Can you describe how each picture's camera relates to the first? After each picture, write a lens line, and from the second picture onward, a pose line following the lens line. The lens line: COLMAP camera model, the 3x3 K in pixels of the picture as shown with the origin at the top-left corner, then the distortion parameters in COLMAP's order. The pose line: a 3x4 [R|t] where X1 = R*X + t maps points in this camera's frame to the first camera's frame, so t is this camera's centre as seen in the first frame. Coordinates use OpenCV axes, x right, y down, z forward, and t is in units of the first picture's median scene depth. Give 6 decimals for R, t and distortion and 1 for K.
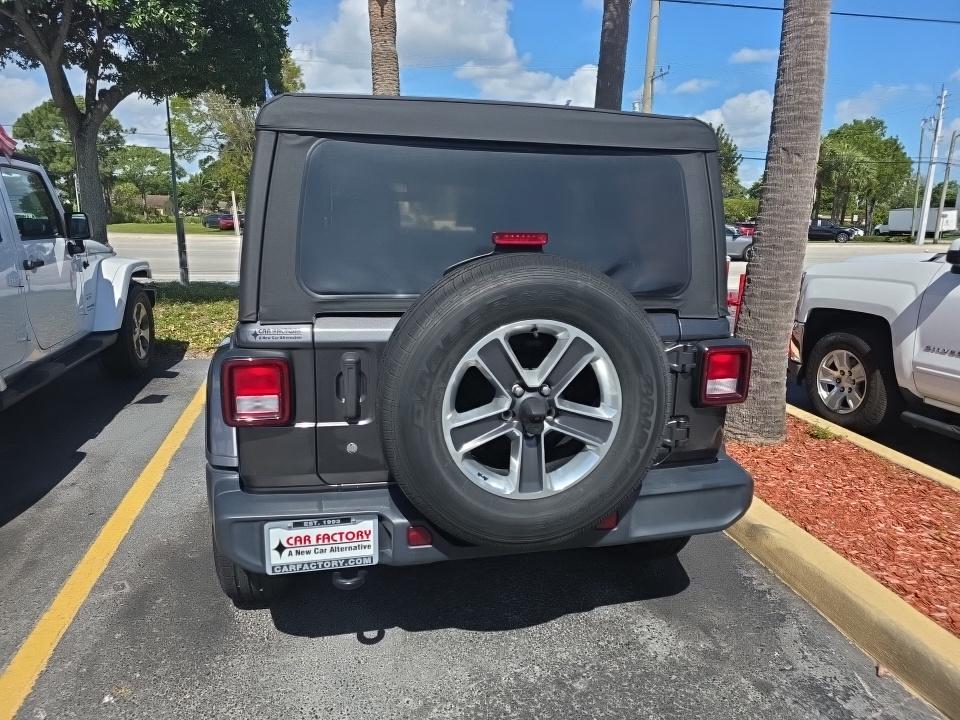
lens RADIAL K [[652.6, 0, 473.6], [0, 652.6, 357.9], [0, 0, 1]] dist [0.039026, -0.036061]
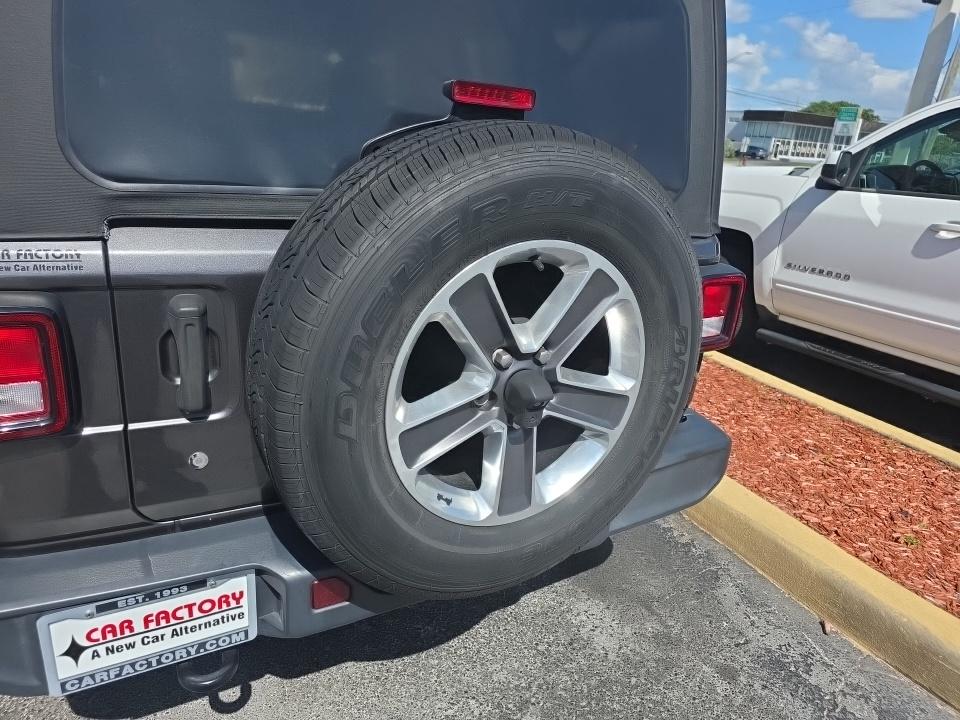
lens RADIAL K [[652.6, 0, 485.4], [0, 652.6, 366.7], [0, 0, 1]] dist [0.039026, -0.036061]
pose [[0.952006, -0.047079, 0.302436, -0.118128], [0.000611, 0.988390, 0.151937, -0.031032], [-0.306077, -0.144460, 0.940982, 0.394971]]
